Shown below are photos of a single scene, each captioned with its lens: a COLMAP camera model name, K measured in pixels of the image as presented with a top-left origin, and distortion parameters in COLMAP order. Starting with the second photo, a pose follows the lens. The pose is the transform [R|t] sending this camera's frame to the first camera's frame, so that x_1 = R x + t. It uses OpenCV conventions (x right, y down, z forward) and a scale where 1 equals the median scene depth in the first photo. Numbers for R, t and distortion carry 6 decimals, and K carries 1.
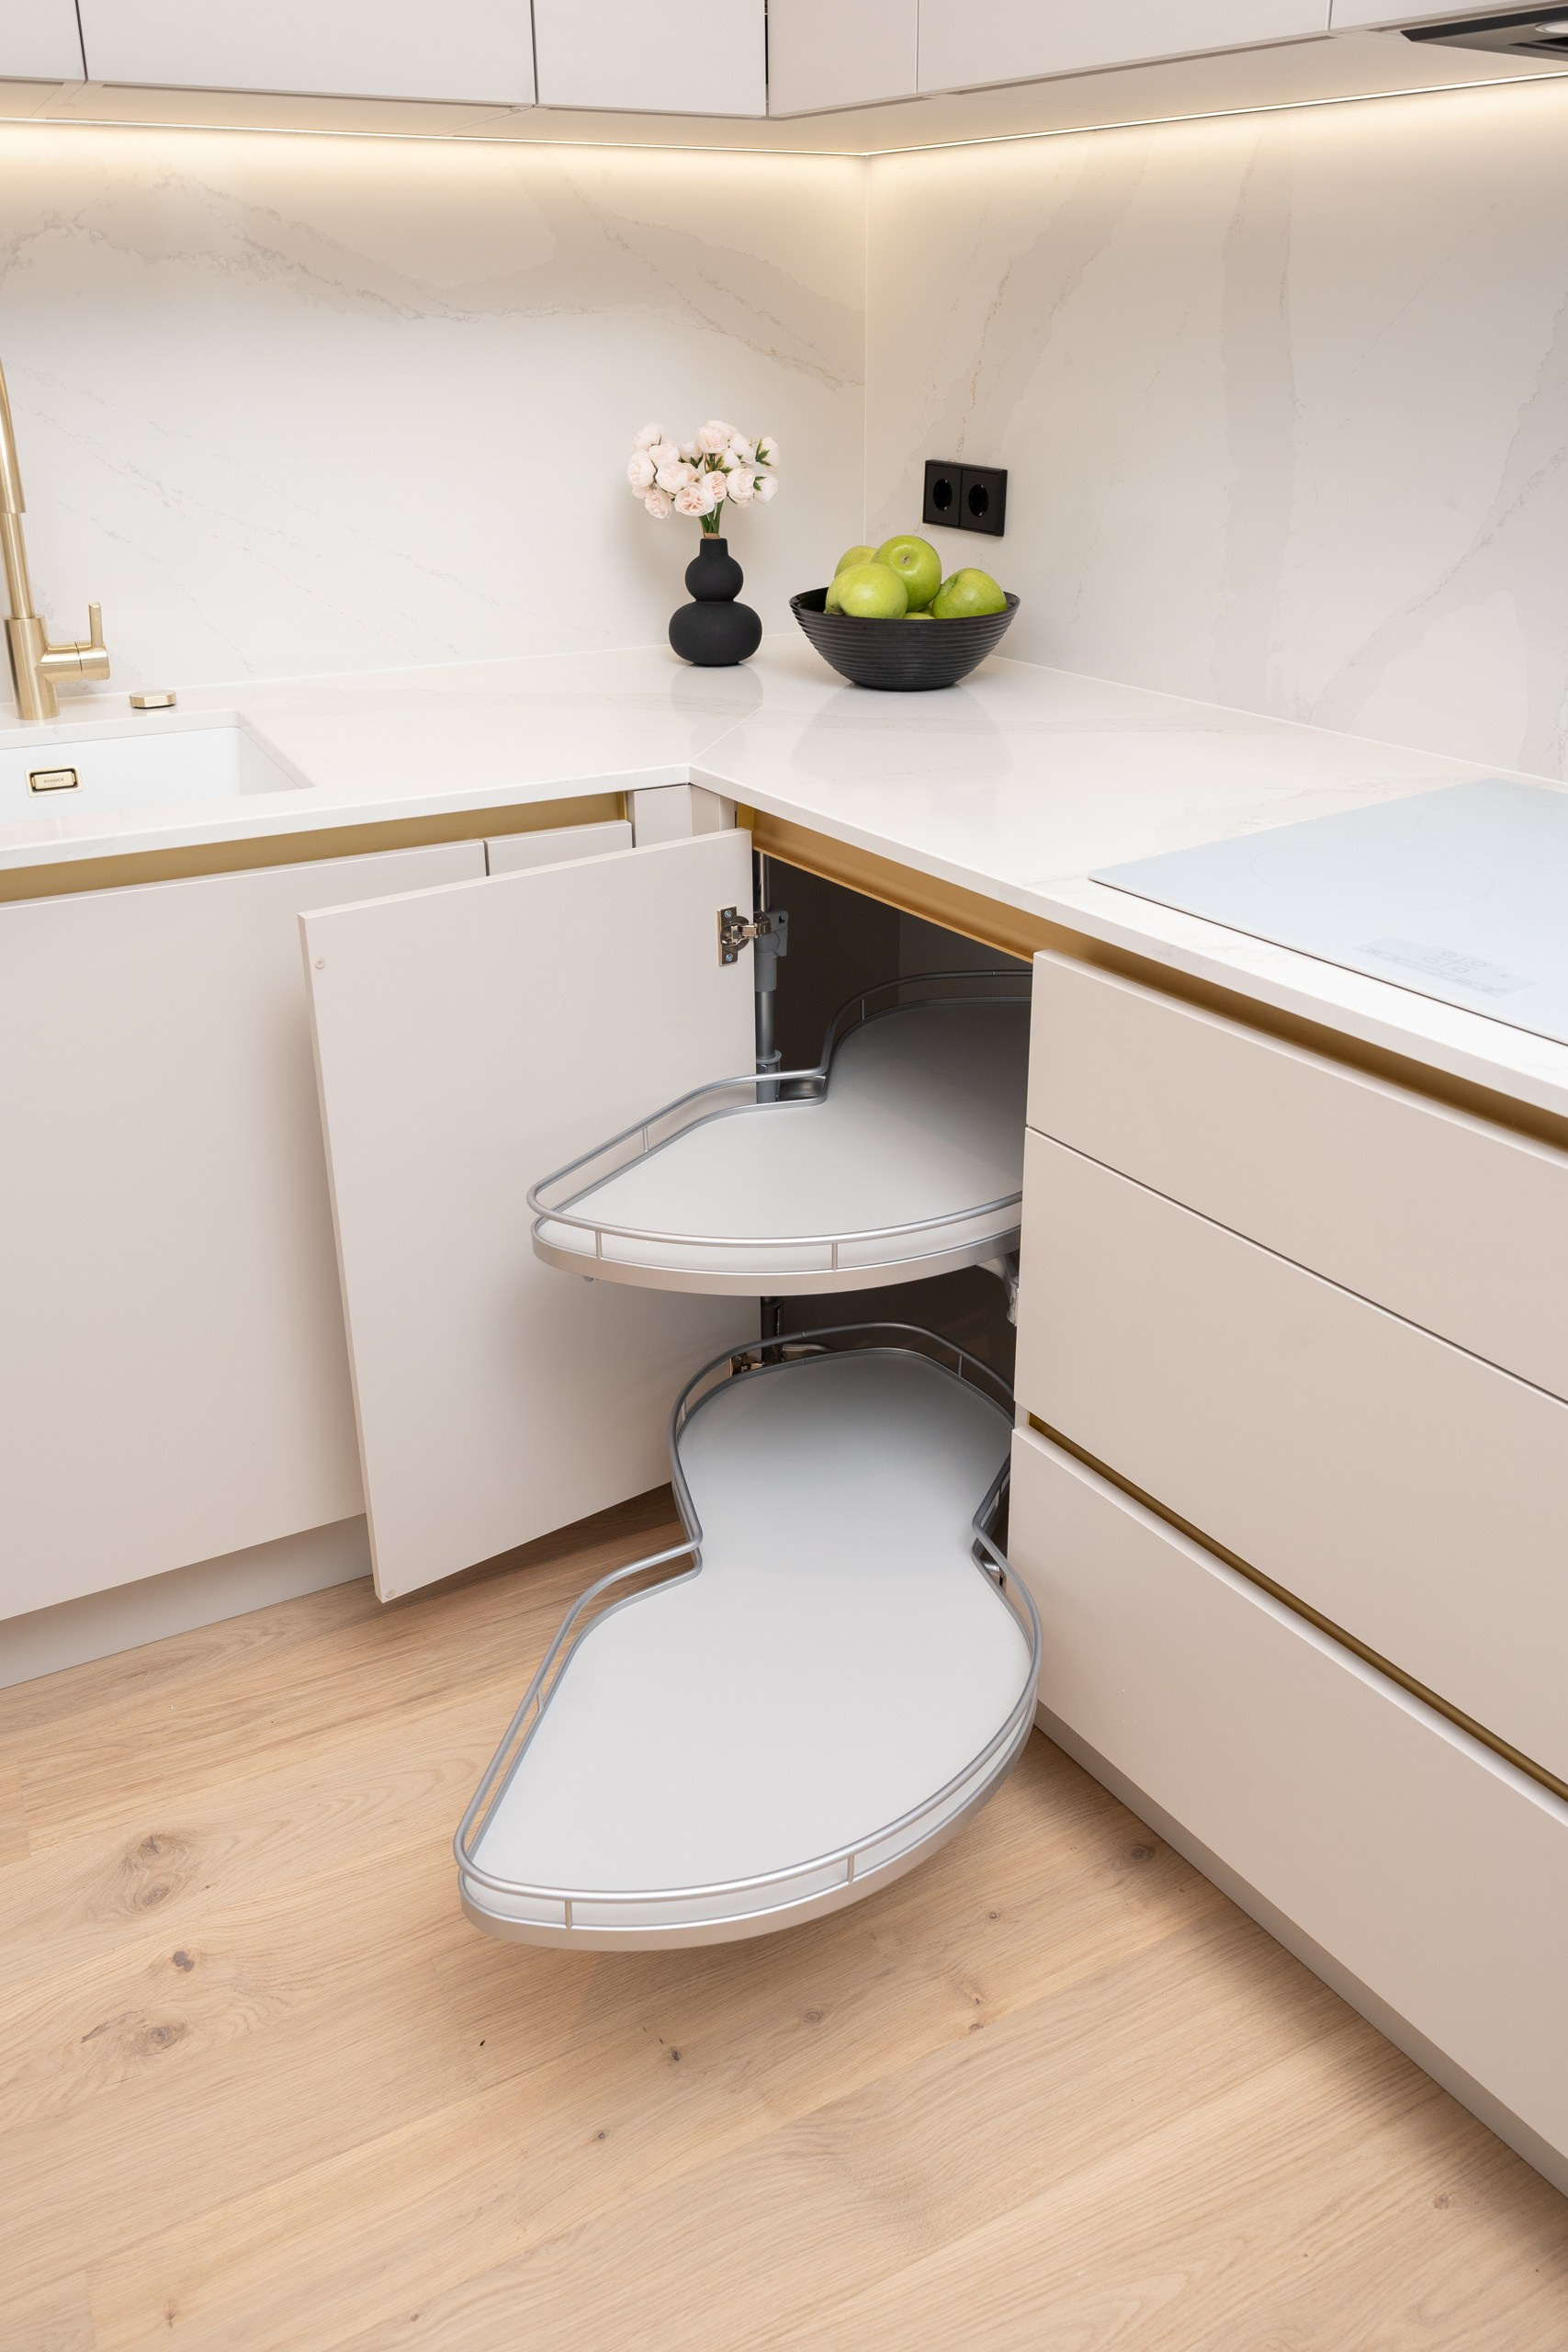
lens RADIAL K [[1761.3, 0, 822.3], [0, 1761.3, 1002.3], [0, 0, 1]] dist [0.001798, -0.007937]
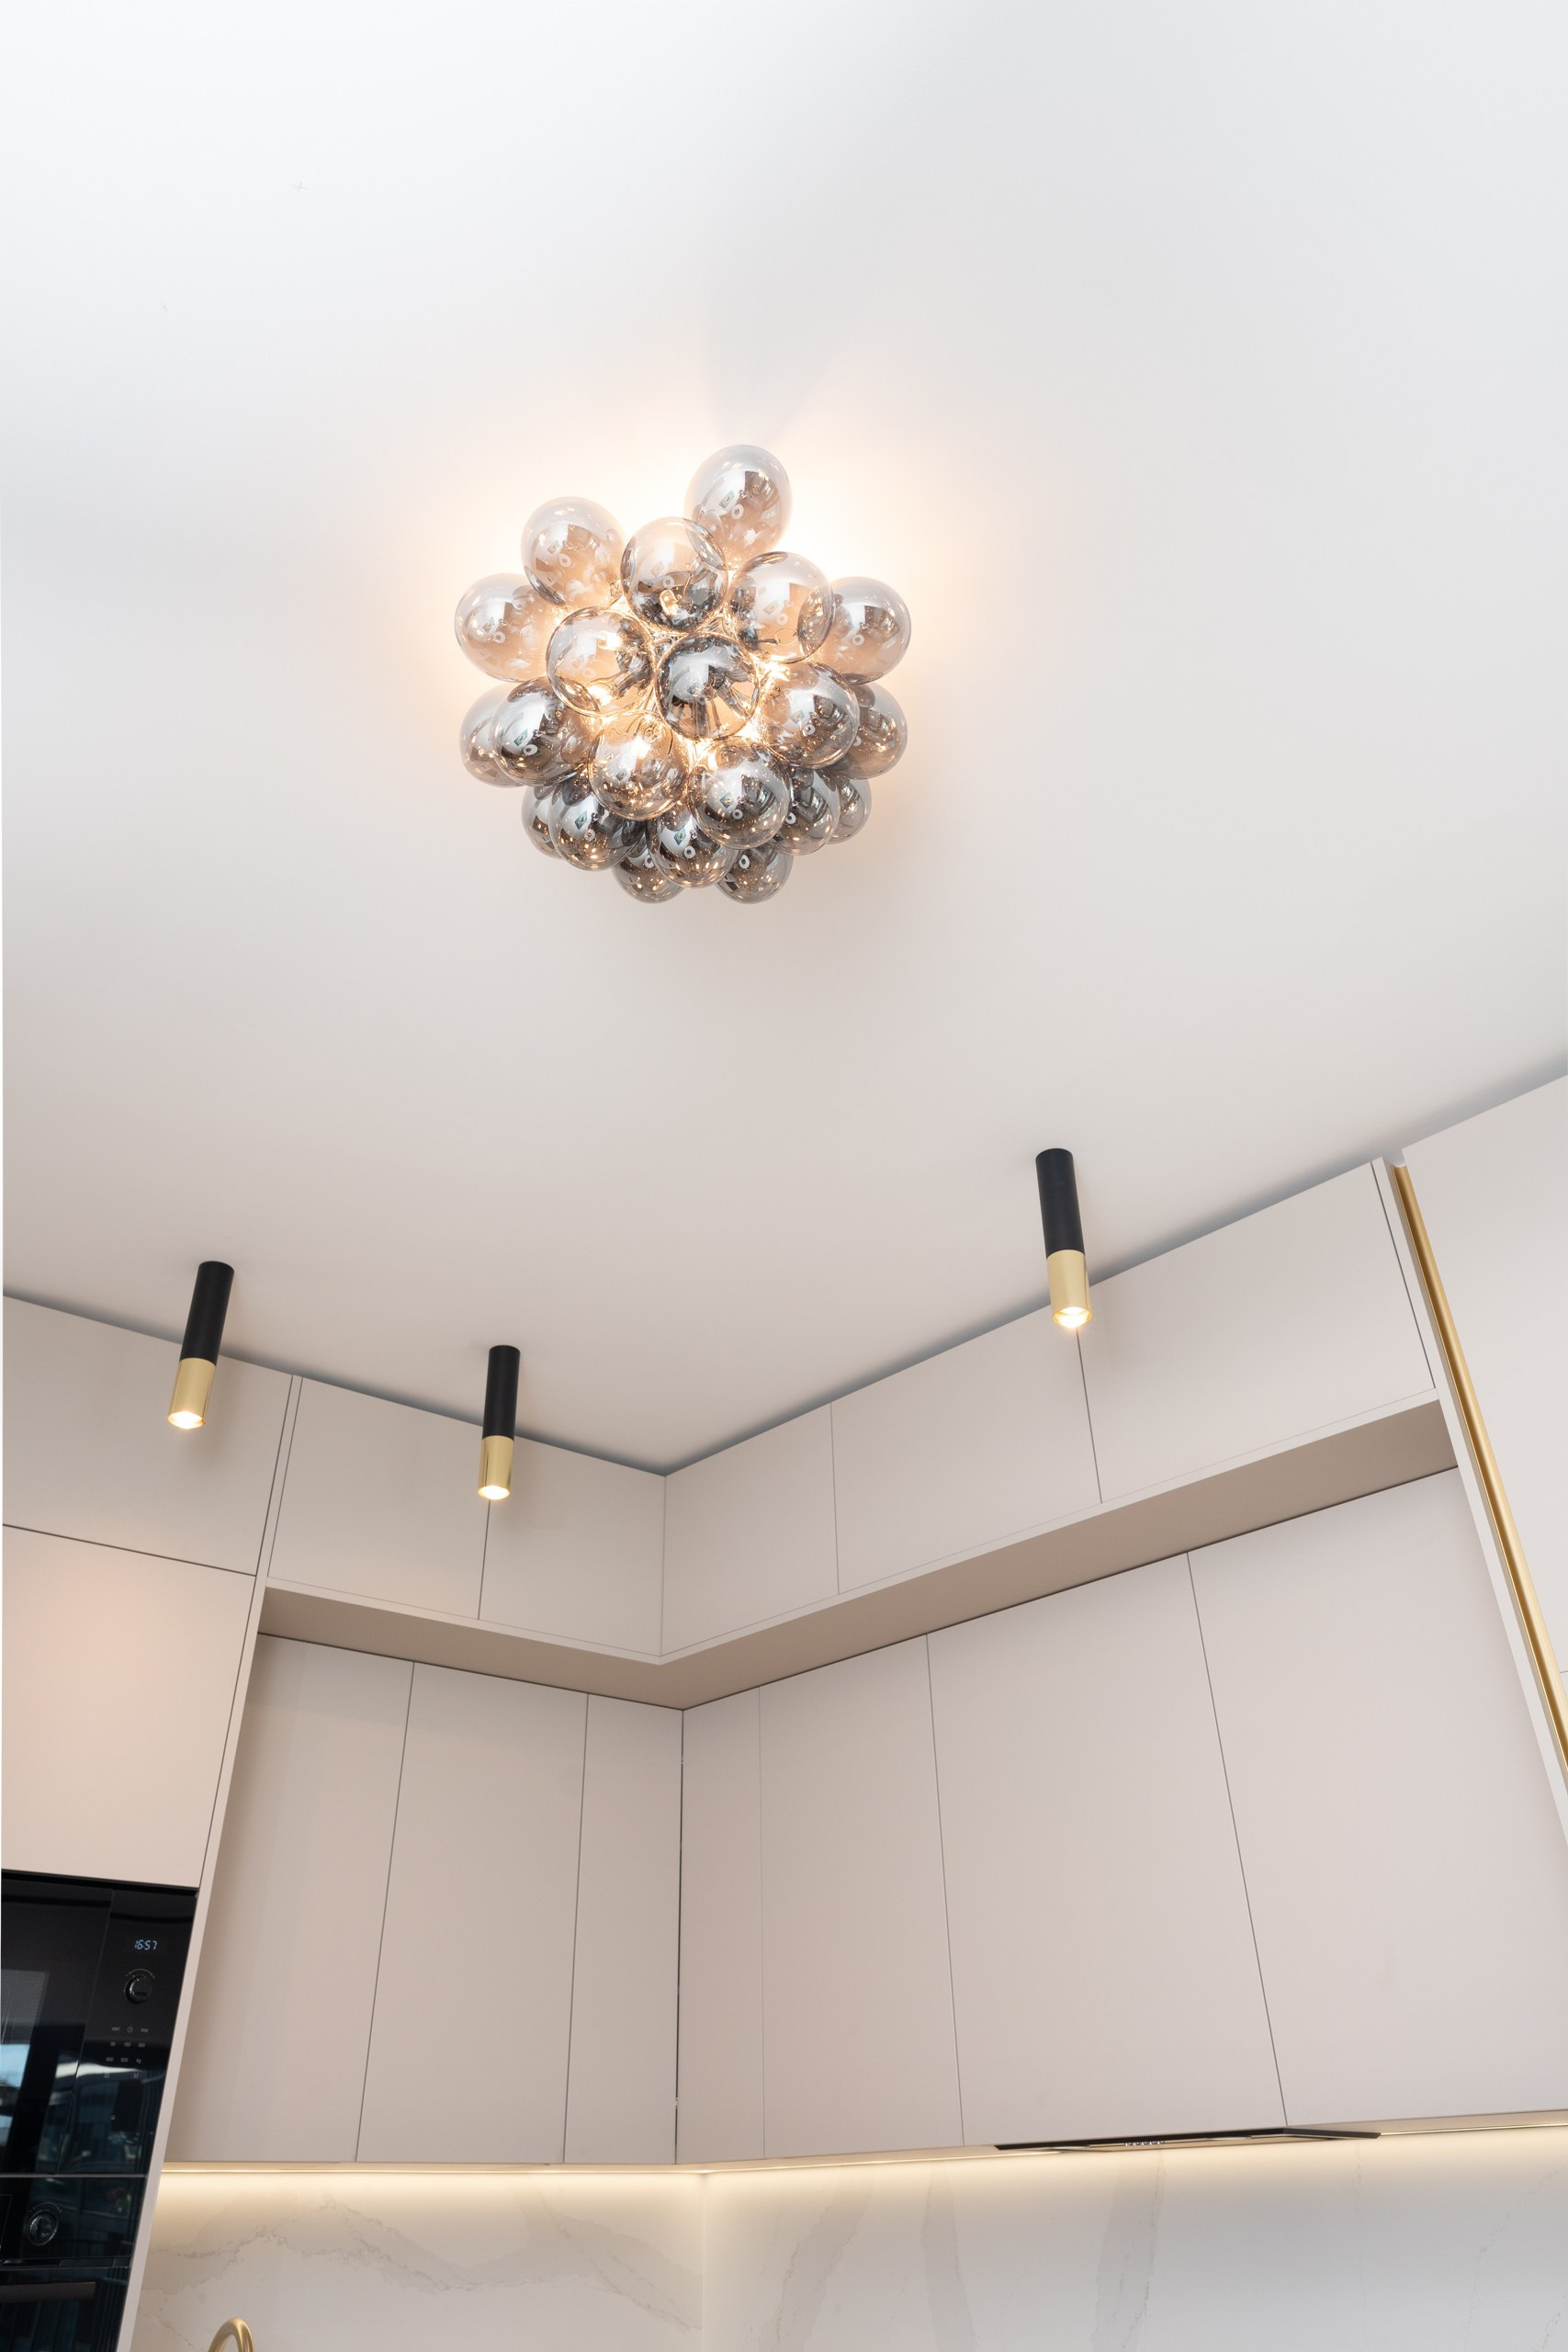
lens RADIAL K [[1537.7, 0, 784.0], [0, 1537.7, 1176.0], [0, 0, 1]] dist [-0.002088, -0.001639]
pose [[0.987966, 0.073959, 0.135846, -0.199976], [0.070980, 0.563546, -0.823029, 0.238381], [-0.137426, 0.822767, 0.551515, -0.722181]]
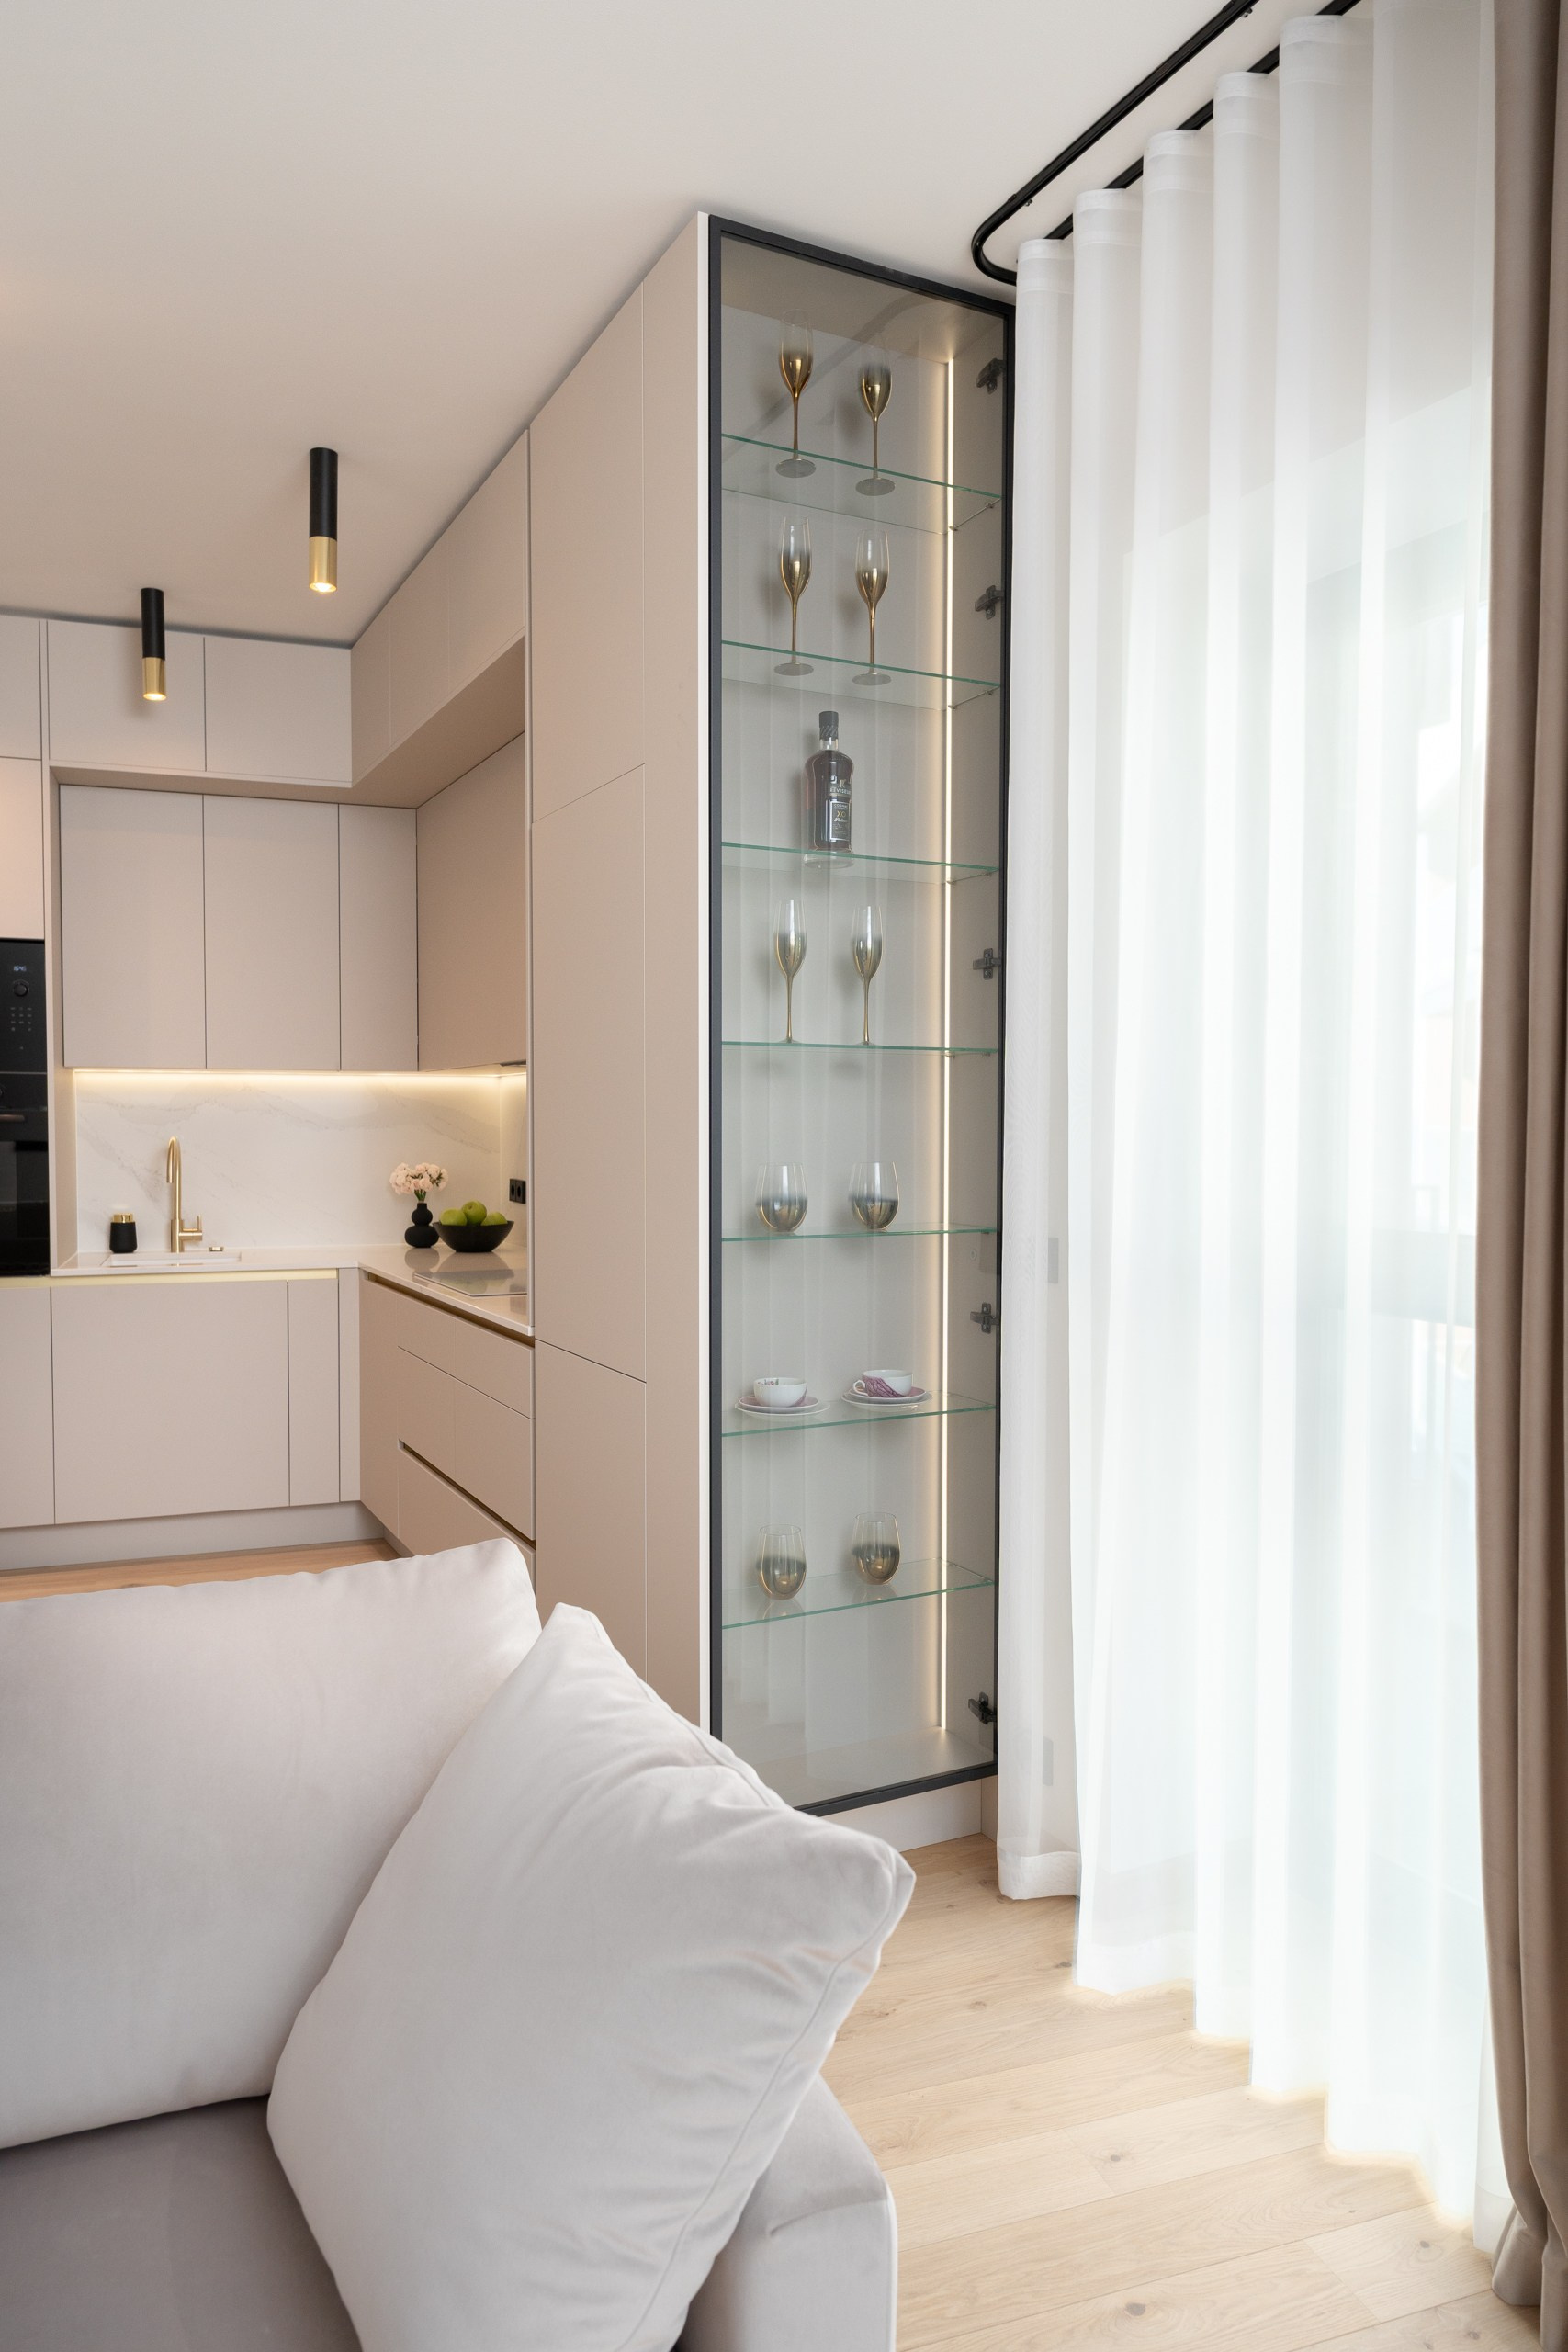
lens RADIAL K [[1516.6, 0, 784.0], [0, 1516.6, 1176.0], [0, 0, 1]] dist [0.002745, 0.001260]
pose [[0.989728, 0.013000, -0.142374, 0.940182], [-0.058893, 0.944509, -0.323164, 0.488612], [0.130272, 0.328229, 0.935572, -1.322801]]
